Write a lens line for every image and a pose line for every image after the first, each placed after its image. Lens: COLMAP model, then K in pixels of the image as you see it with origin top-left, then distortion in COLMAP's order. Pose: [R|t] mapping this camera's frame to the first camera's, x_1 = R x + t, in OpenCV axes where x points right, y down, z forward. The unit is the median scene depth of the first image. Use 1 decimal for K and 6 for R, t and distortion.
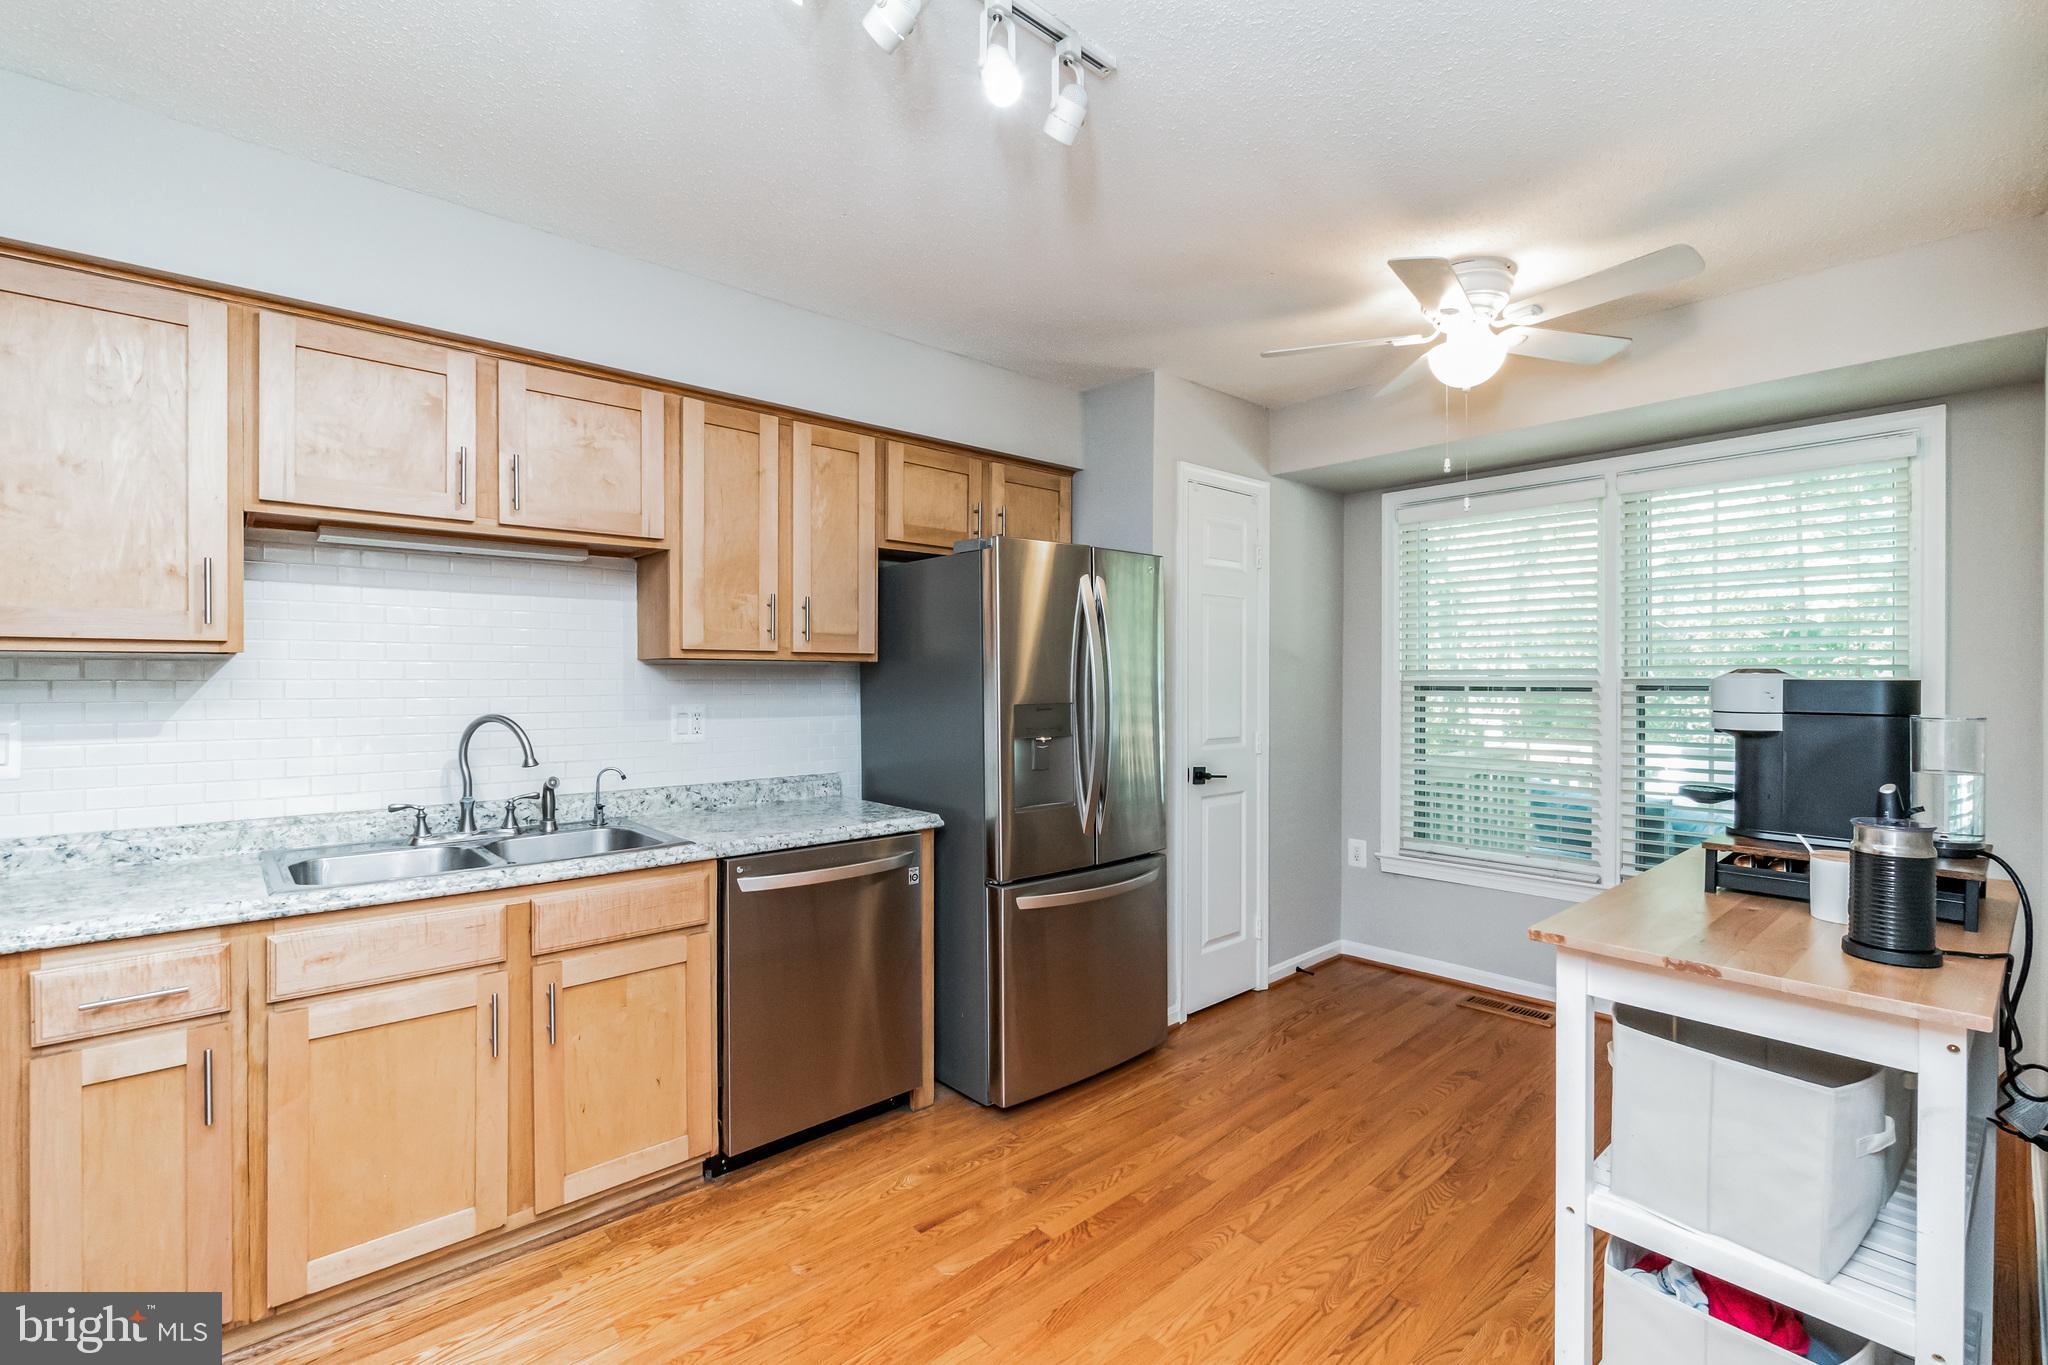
lens RADIAL K [[901.7, 0, 1030.8], [0, 901.7, 687.1], [0, 0, 1]] dist [-0.001164, 0.000055]
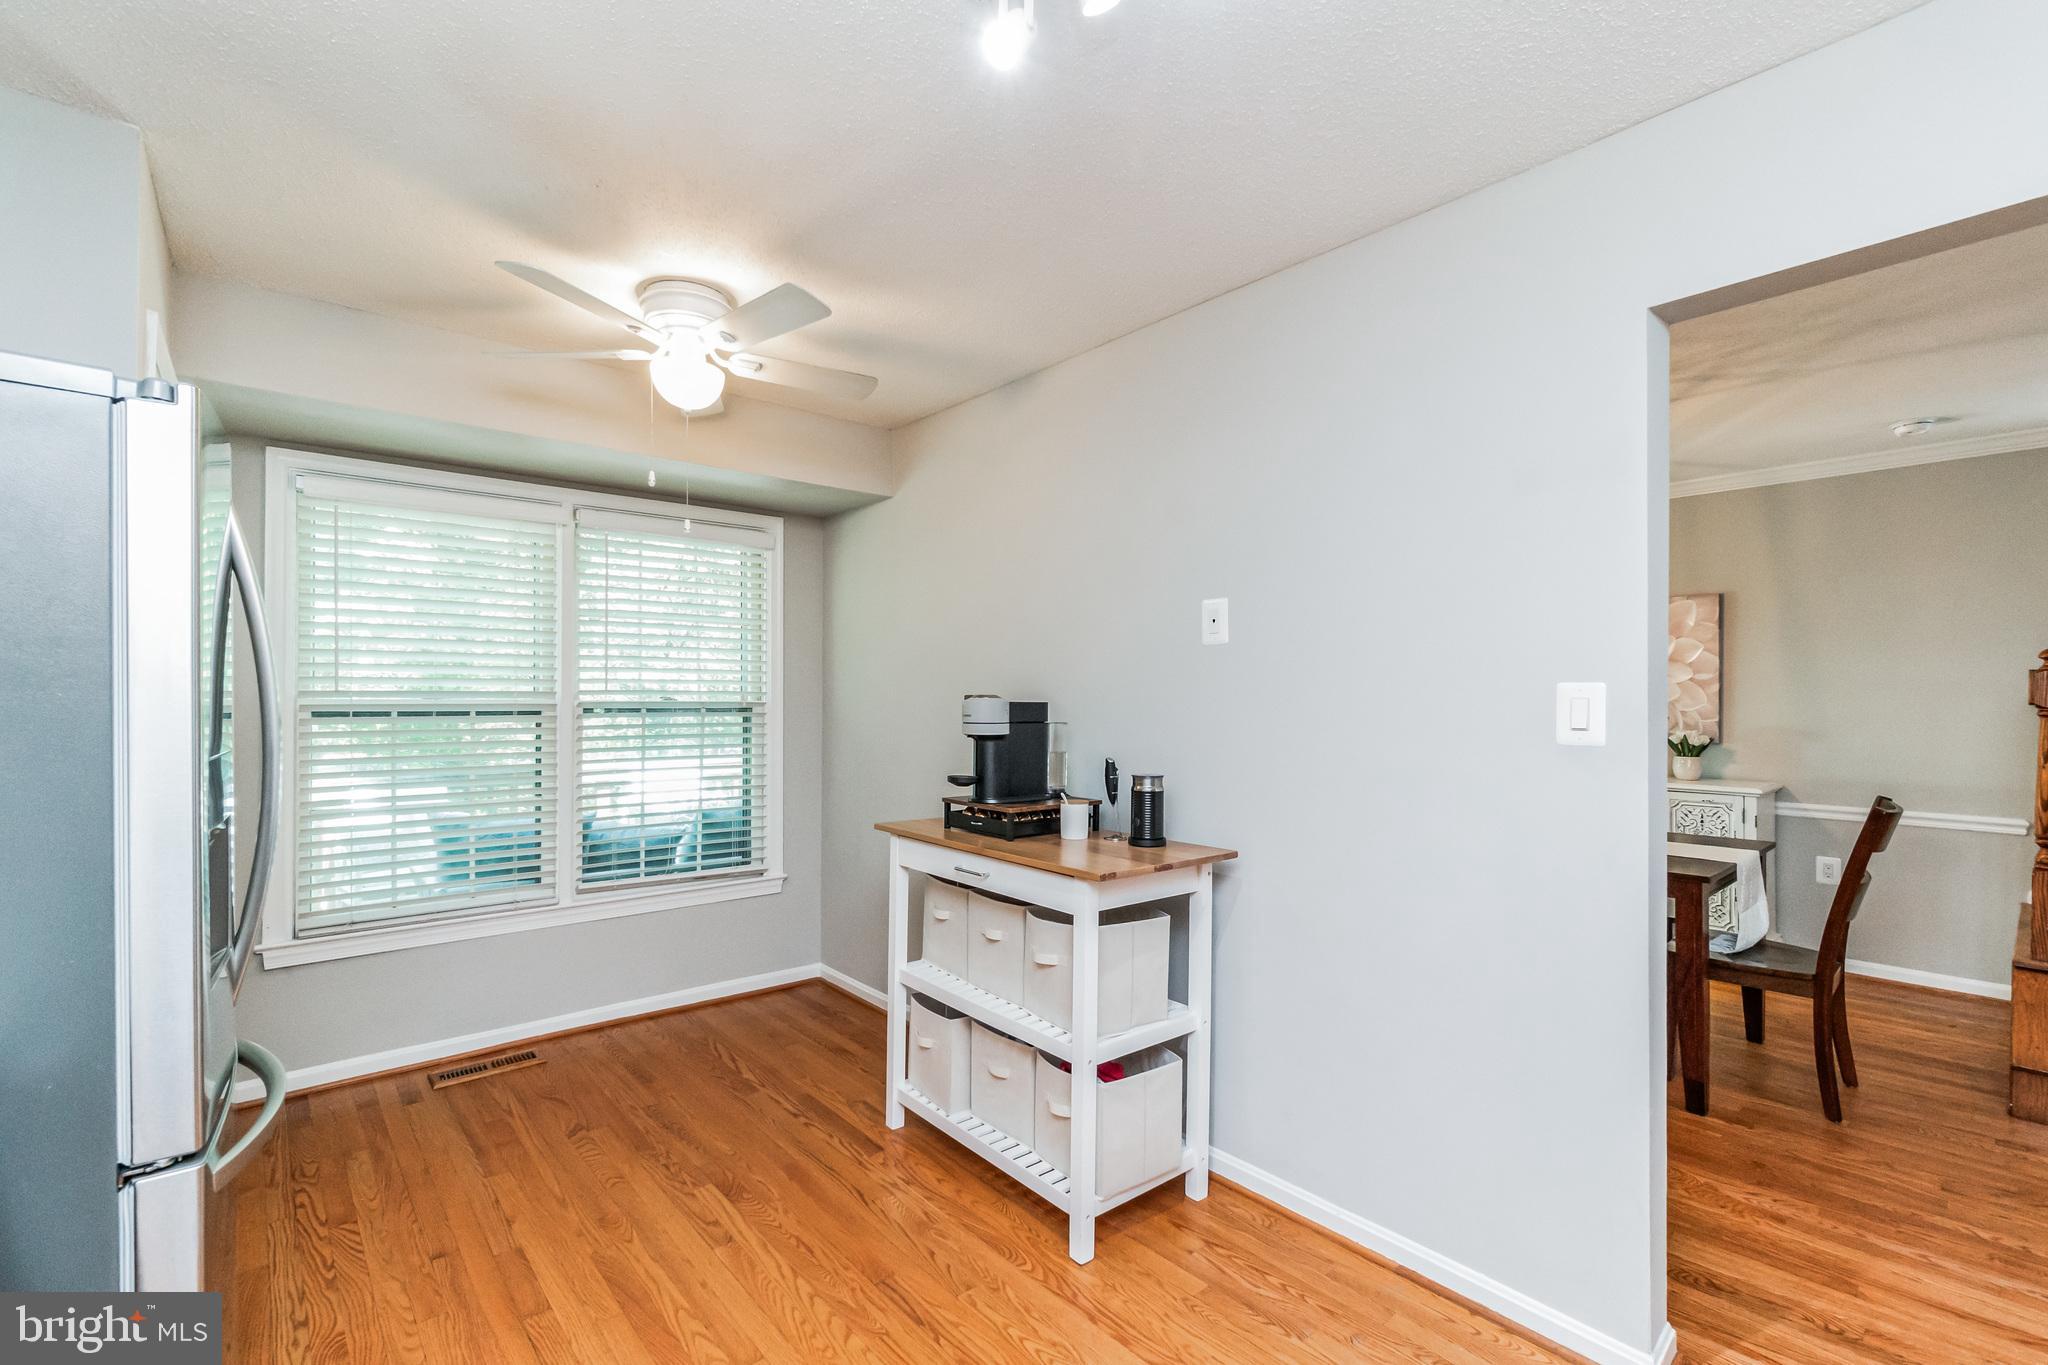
lens RADIAL K [[901.7, 0, 1030.8], [0, 901.7, 687.1], [0, 0, 1]] dist [-0.001164, 0.000055]
pose [[0.035538, 0.017107, 0.999222, -0.578482], [0.009132, 0.999806, -0.017442, -0.005159], [-0.999327, 0.009745, 0.035375, 0.675253]]
